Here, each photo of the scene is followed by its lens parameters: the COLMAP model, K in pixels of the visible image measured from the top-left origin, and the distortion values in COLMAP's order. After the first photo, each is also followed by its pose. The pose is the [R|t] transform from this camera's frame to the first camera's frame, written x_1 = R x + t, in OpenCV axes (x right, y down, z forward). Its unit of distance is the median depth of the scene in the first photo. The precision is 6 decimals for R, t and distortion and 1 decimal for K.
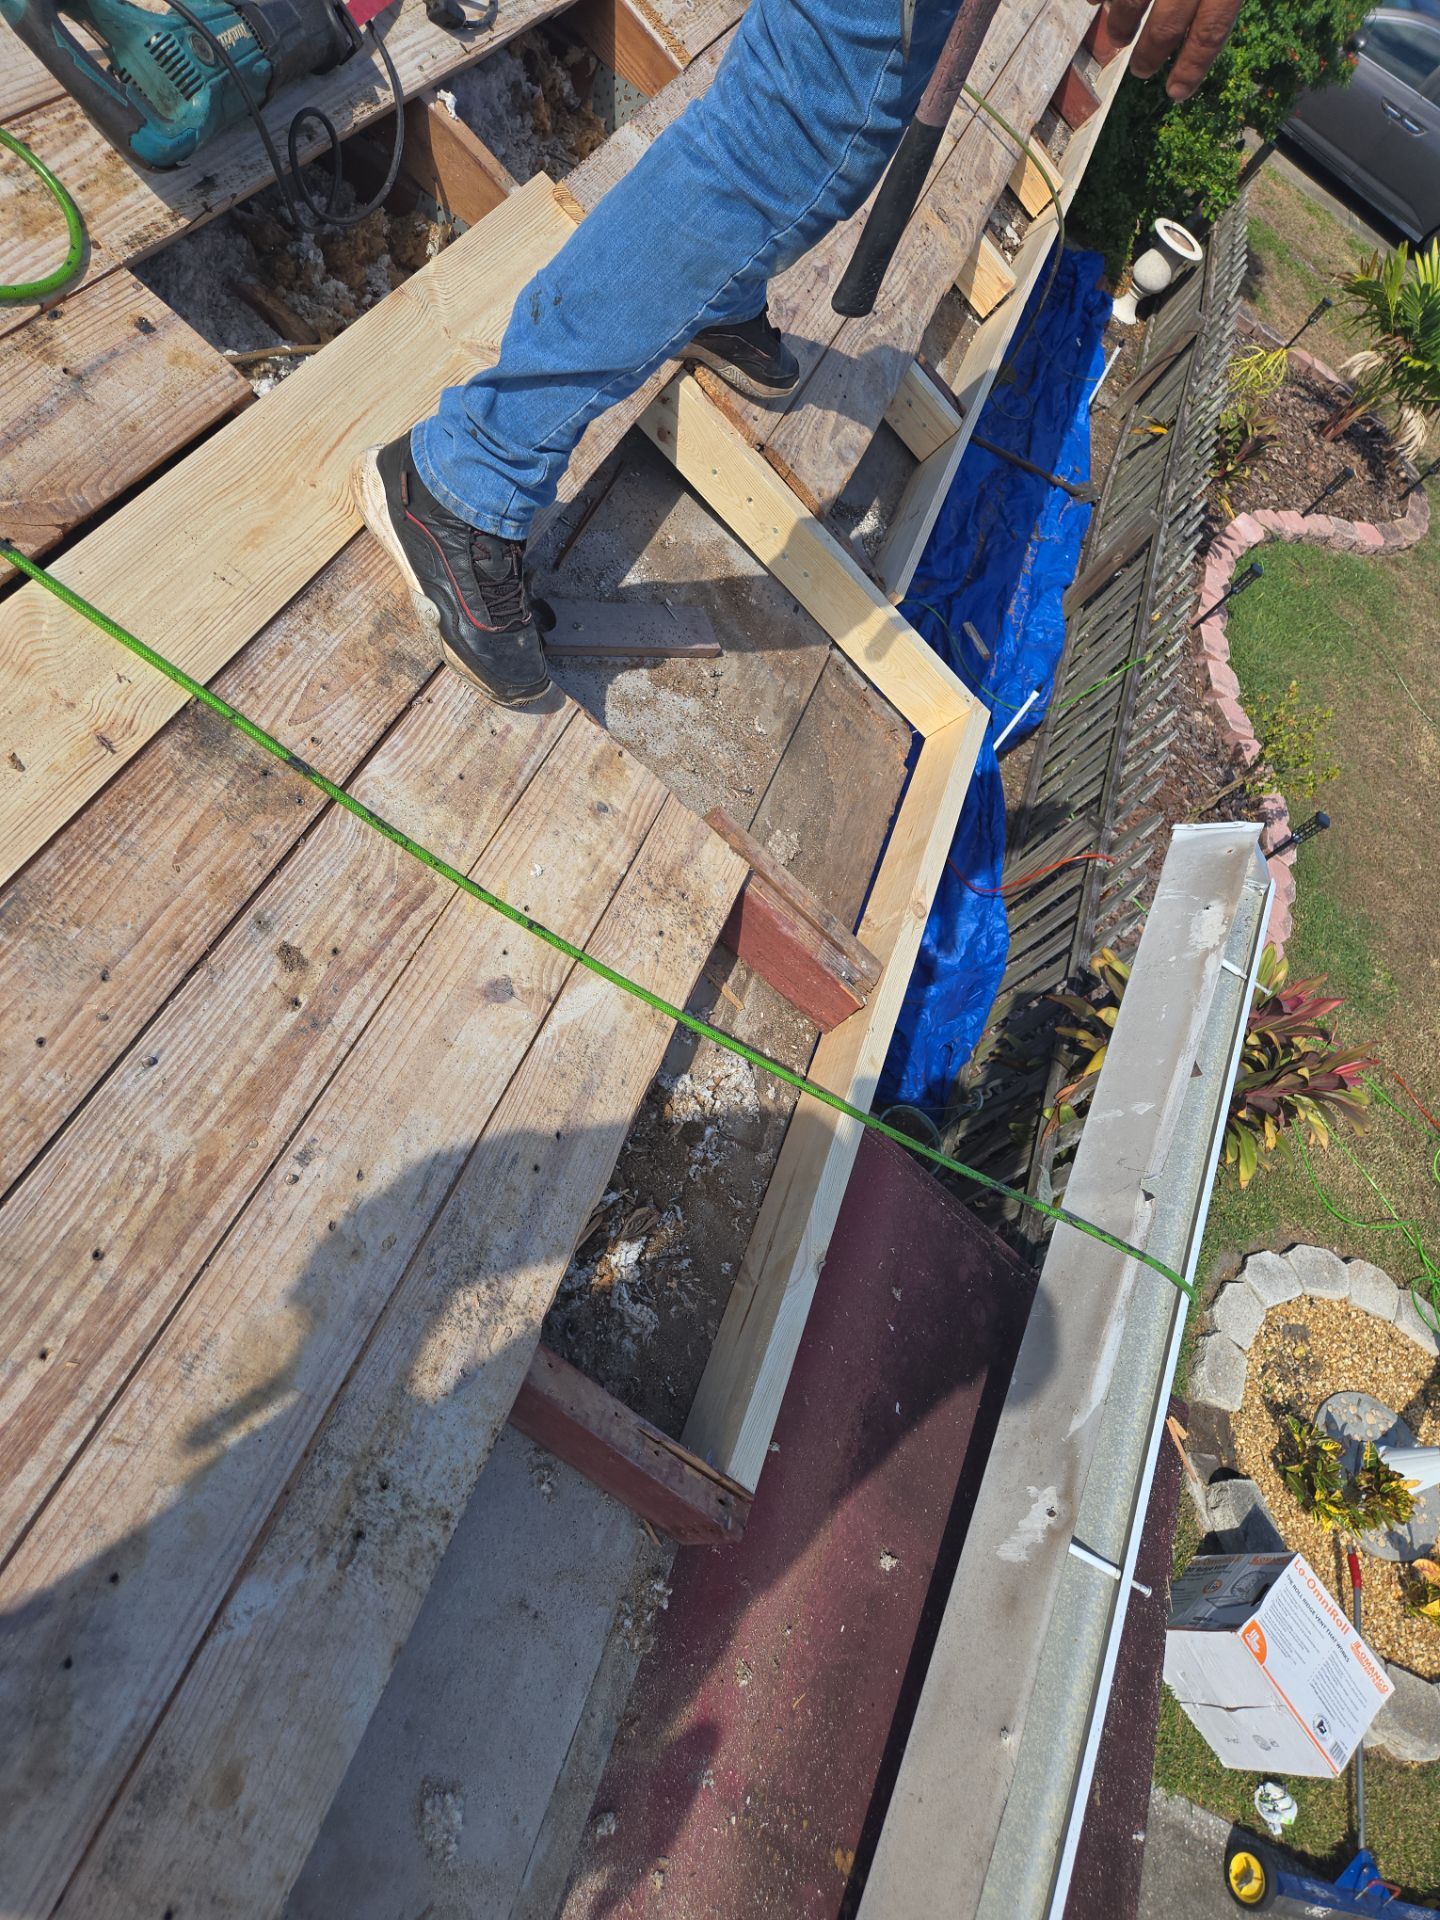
lens RADIAL K [[1309.4, 0, 725.5], [0, 1309.4, 962.4], [0, 0, 1]] dist [0.074539, -0.065020]
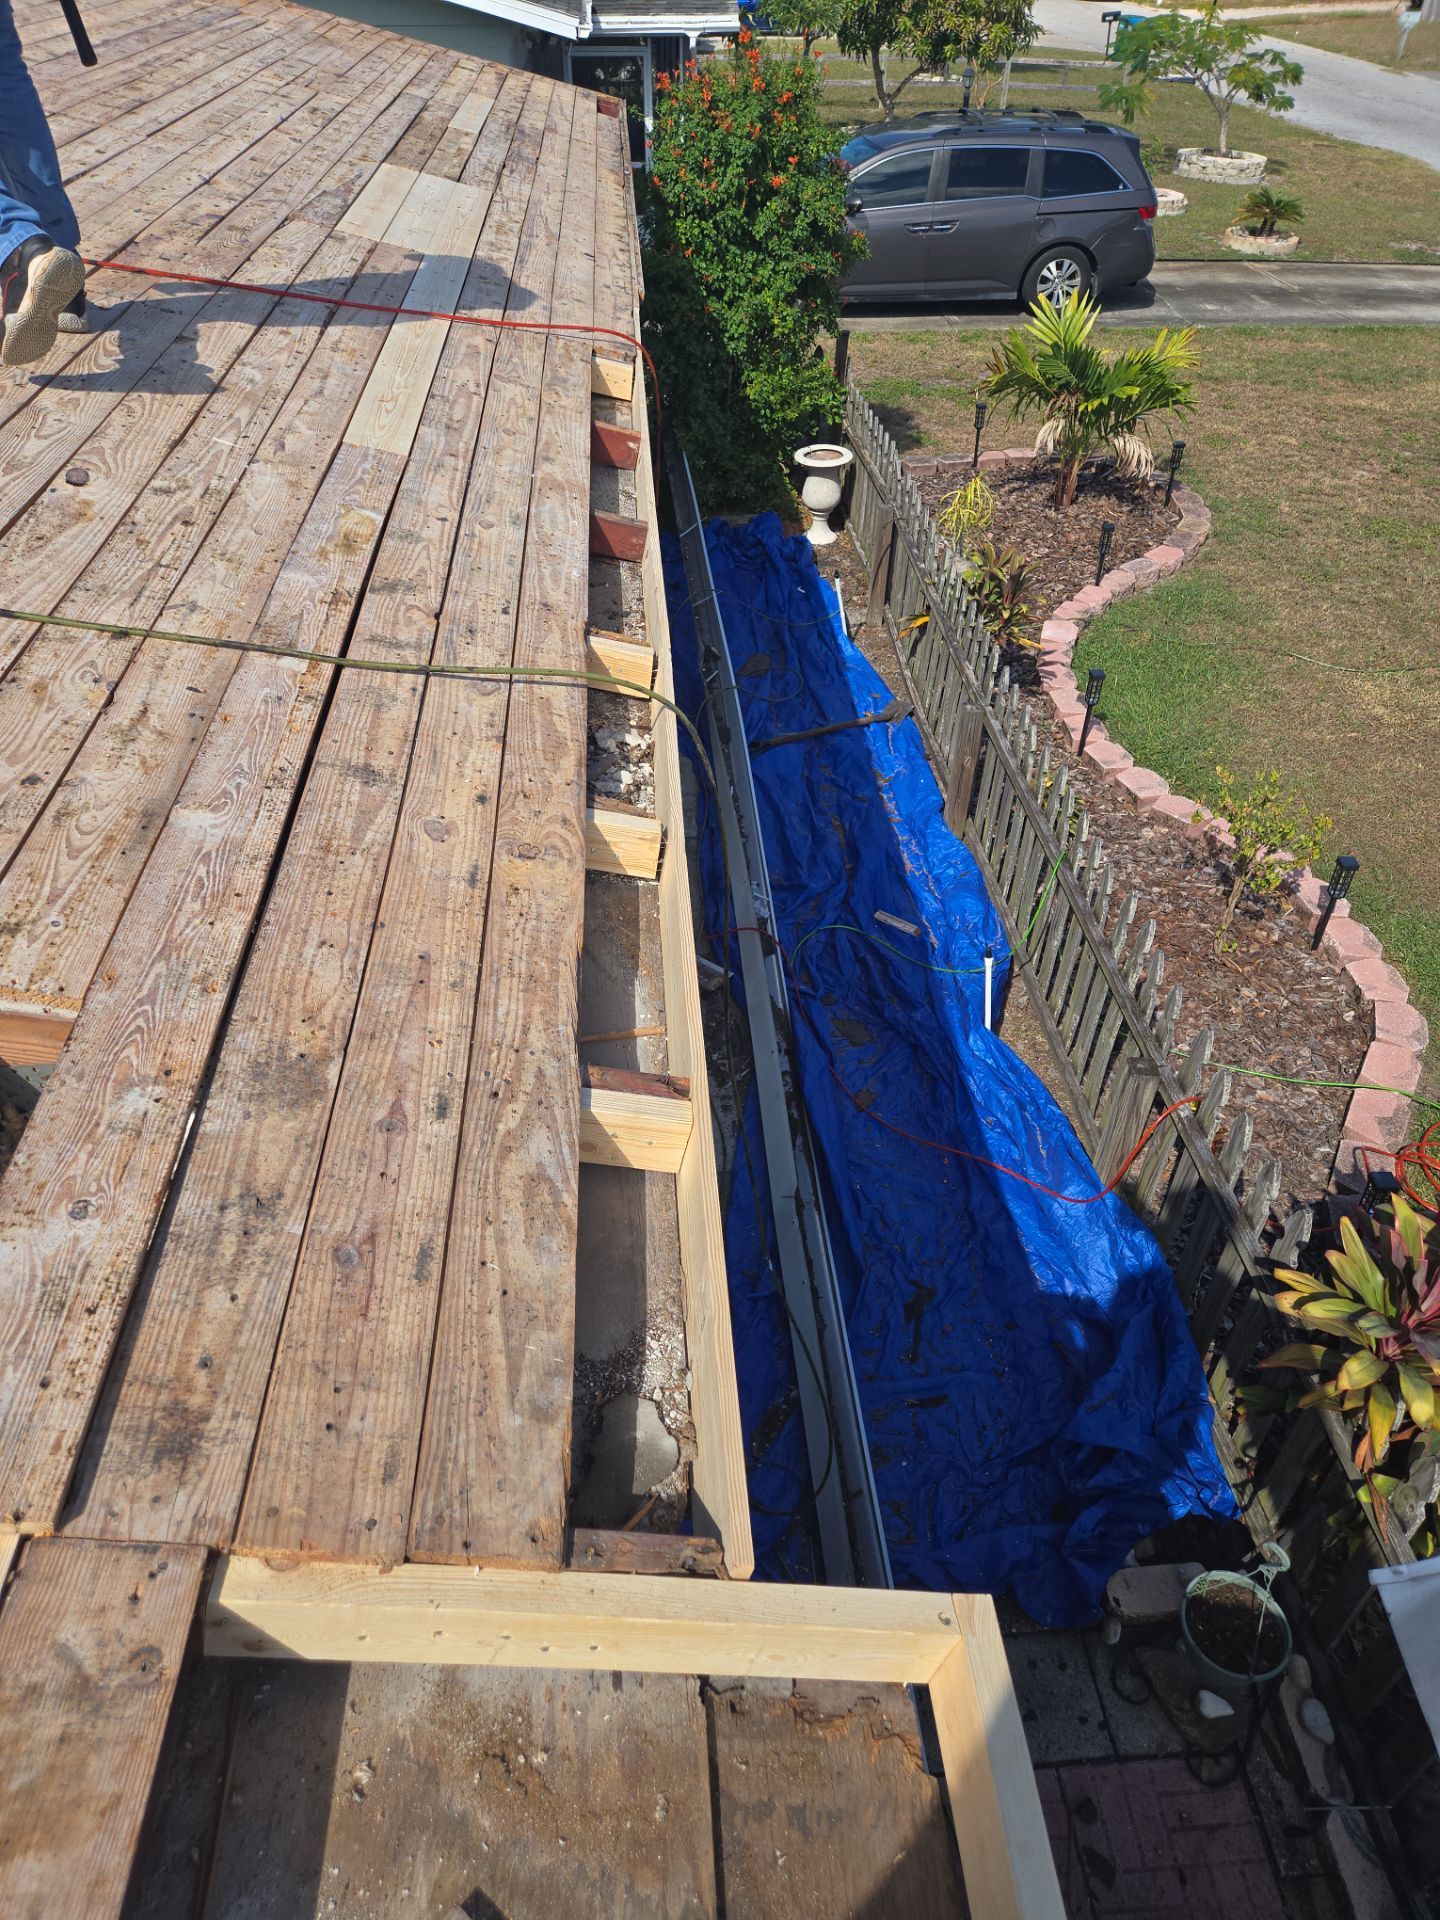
lens RADIAL K [[1309.4, 0, 715.9], [0, 1309.4, 950.4], [0, 0, 1]] dist [0.074539, -0.065020]
pose [[0.812490, -0.582969, -0.002851, 0.207102], [0.569198, 0.794334, -0.212243, -0.278511], [0.125996, 0.170823, 0.977213, 0.273092]]
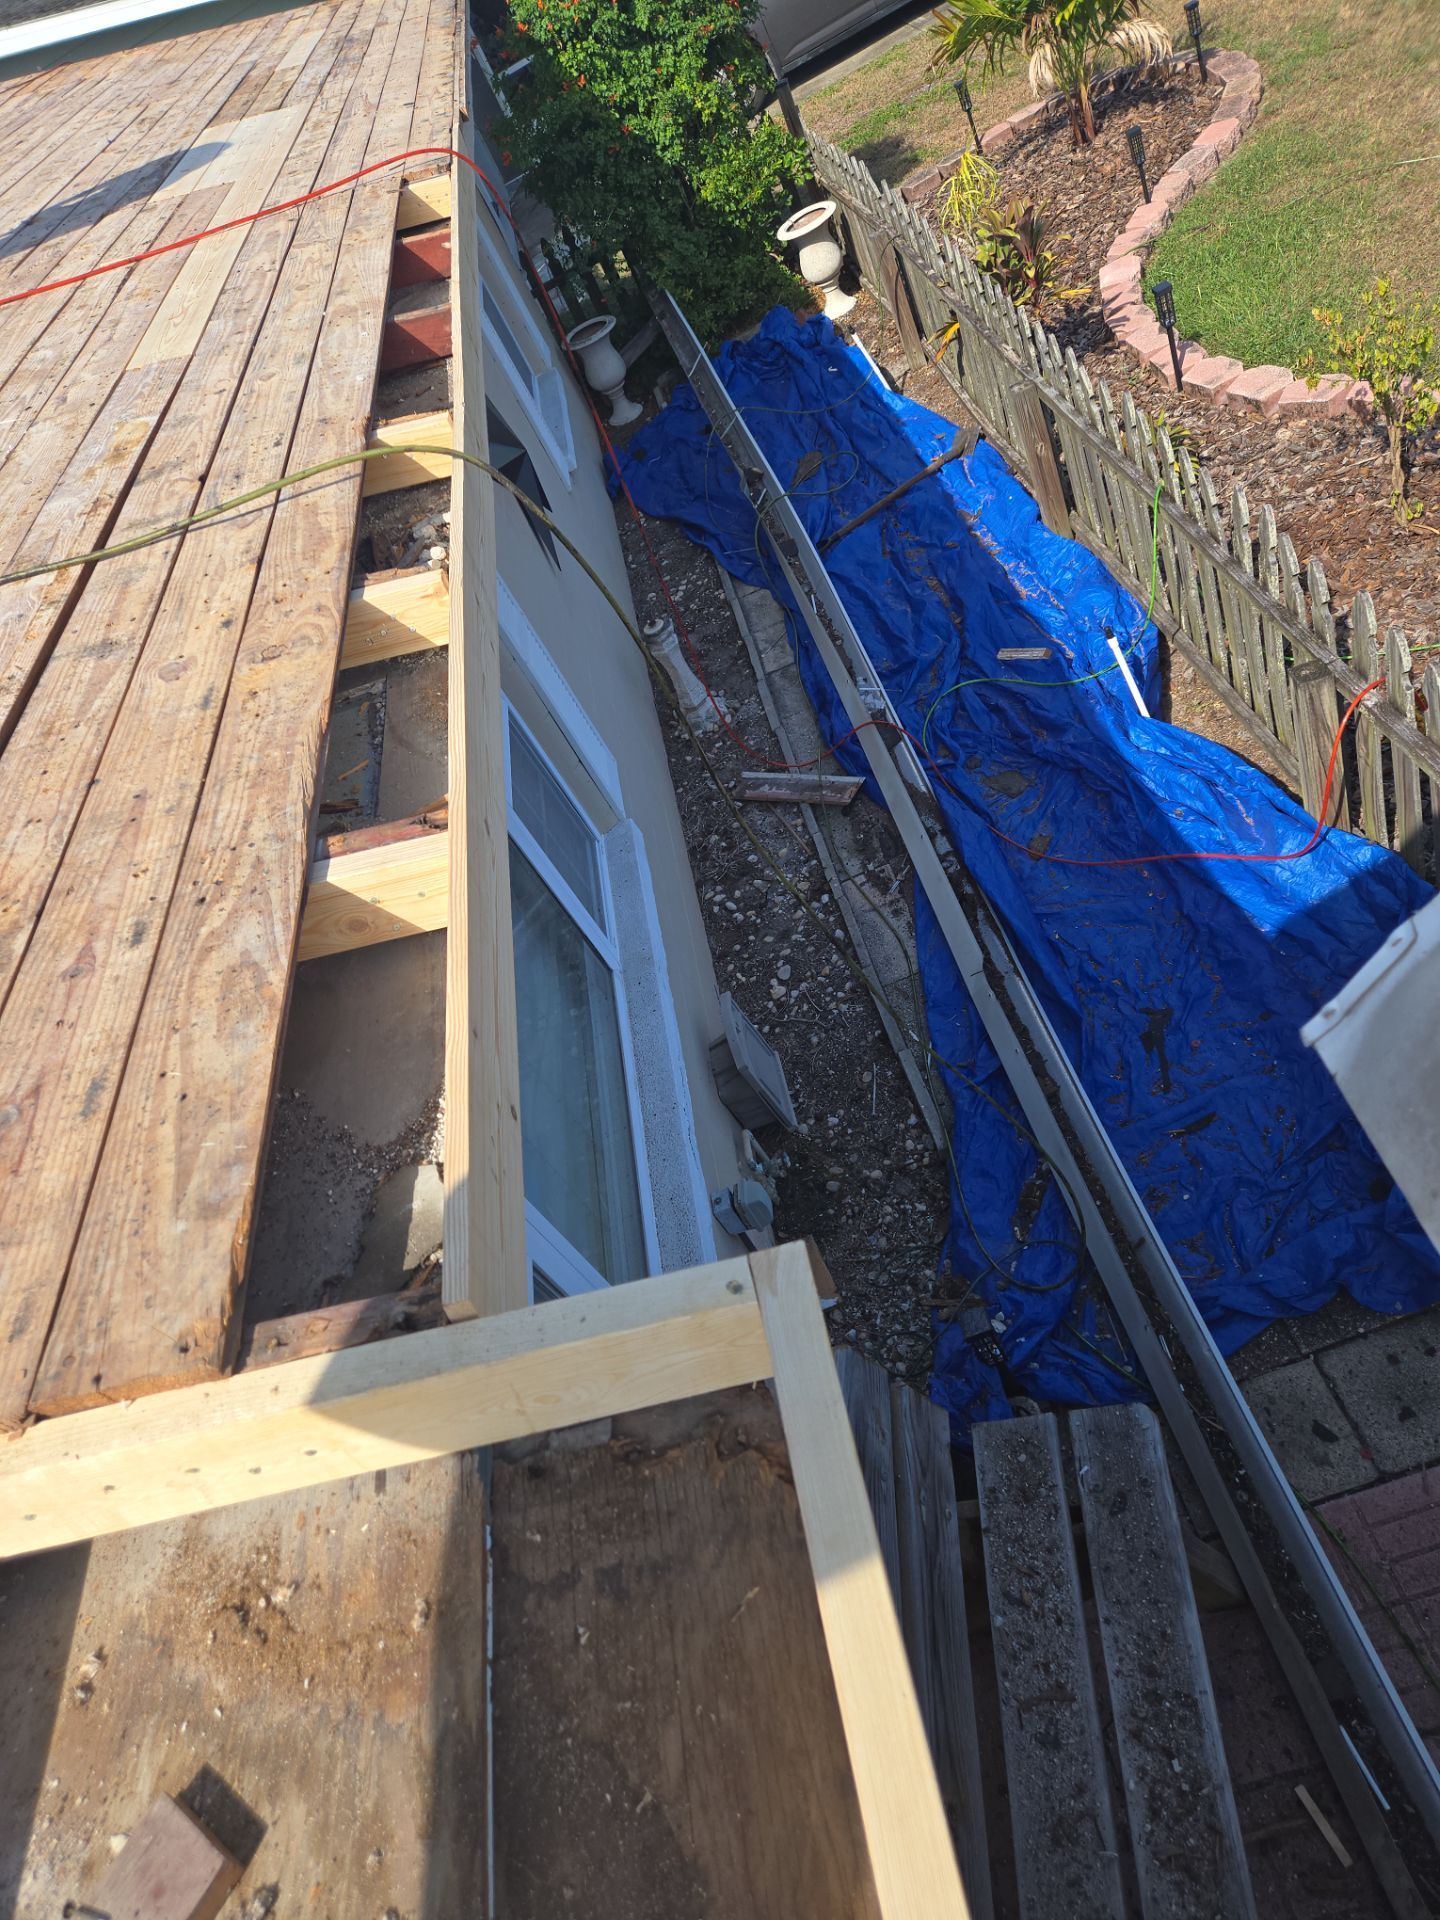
lens RADIAL K [[1309.4, 0, 701.3], [0, 1309.4, 952.2], [0, 0, 1]] dist [0.074539, -0.065020]
pose [[0.515454, -0.830964, -0.209298, 0.271094], [0.768709, 0.556323, -0.315580, -0.099963], [0.378673, 0.001778, 0.925529, 0.451159]]
